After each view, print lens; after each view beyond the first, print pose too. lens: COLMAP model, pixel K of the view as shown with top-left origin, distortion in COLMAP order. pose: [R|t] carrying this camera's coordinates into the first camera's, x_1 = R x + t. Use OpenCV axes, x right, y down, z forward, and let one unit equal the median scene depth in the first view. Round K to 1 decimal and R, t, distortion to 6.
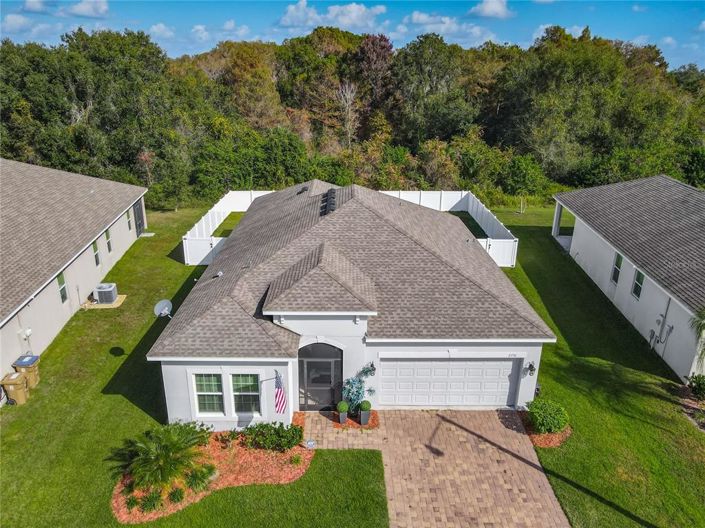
lens RADIAL K [[510.6, 0, 348.0], [0, 510.6, 264.7], [0, 0, 1]] dist [0.006120, 0.007438]
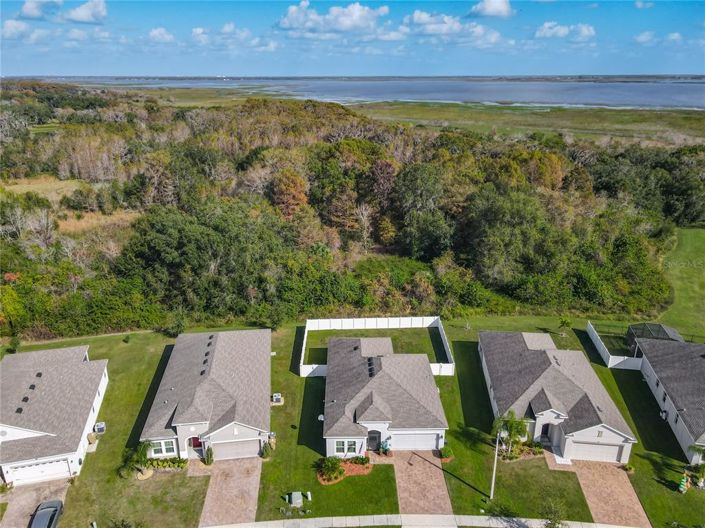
lens RADIAL K [[510.6, 0, 348.0], [0, 510.6, 264.7], [0, 0, 1]] dist [0.006120, 0.007438]
pose [[0.999868, -0.013209, -0.009421, -0.166445], [0.013118, 0.999867, -0.009660, -0.822995], [0.009548, 0.009536, 0.999909, -2.125335]]
